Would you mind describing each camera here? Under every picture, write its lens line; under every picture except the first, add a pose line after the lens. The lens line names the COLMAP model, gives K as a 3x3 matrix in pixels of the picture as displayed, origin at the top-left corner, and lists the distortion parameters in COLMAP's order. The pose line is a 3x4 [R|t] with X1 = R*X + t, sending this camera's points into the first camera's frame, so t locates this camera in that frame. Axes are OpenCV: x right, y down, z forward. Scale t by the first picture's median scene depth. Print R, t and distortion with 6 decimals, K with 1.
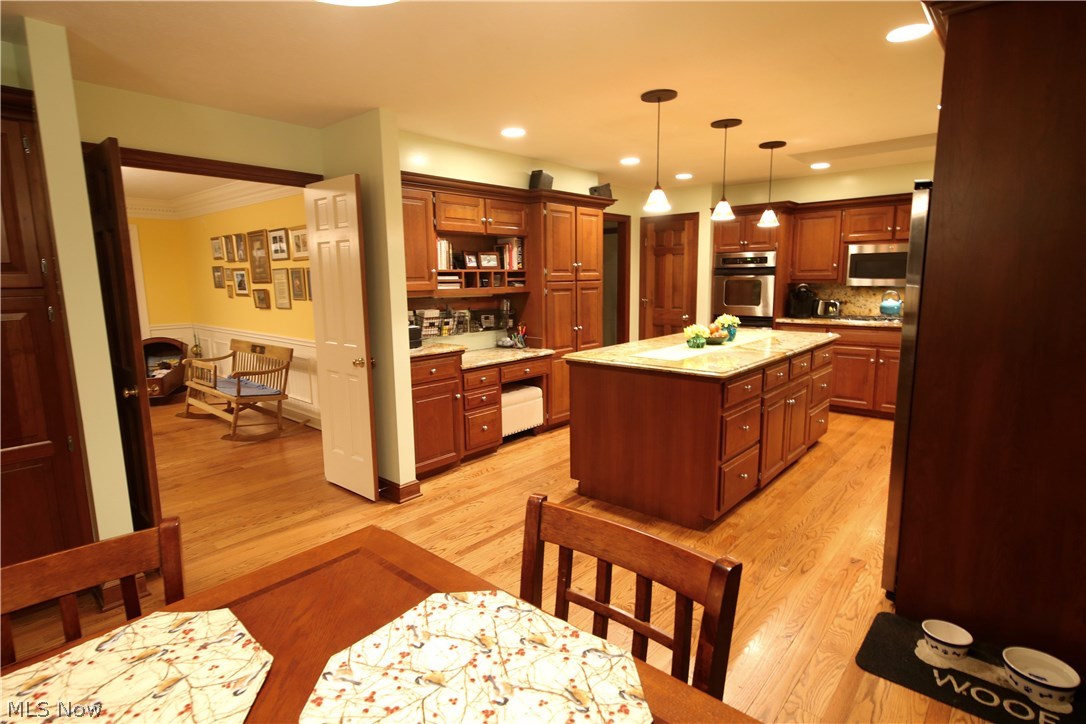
lens RADIAL K [[557.0, 0, 540.8], [0, 557.0, 360.8], [0, 0, 1]] dist [0.013645, -0.000819]
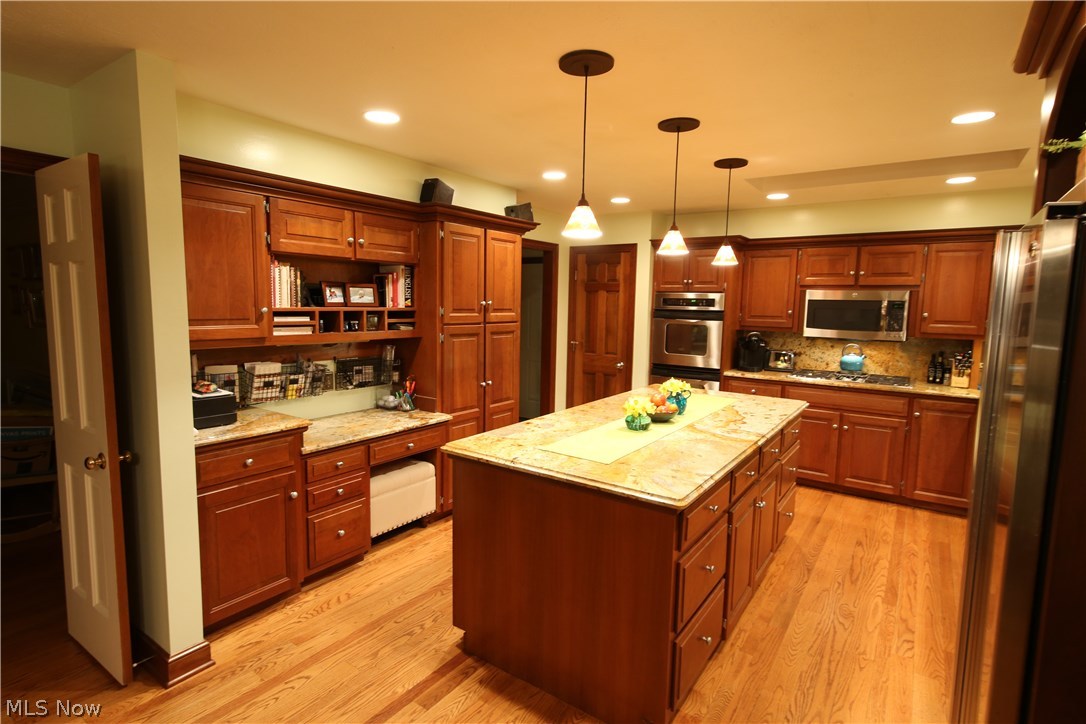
lens RADIAL K [[557.0, 0, 543.1], [0, 557.0, 360.7], [0, 0, 1]] dist [0.013645, -0.000819]
pose [[0.992785, 0.020740, 0.118097, 0.061204], [-0.015456, 0.998846, -0.045481, -0.064646], [-0.118904, 0.043328, 0.991960, 0.248216]]
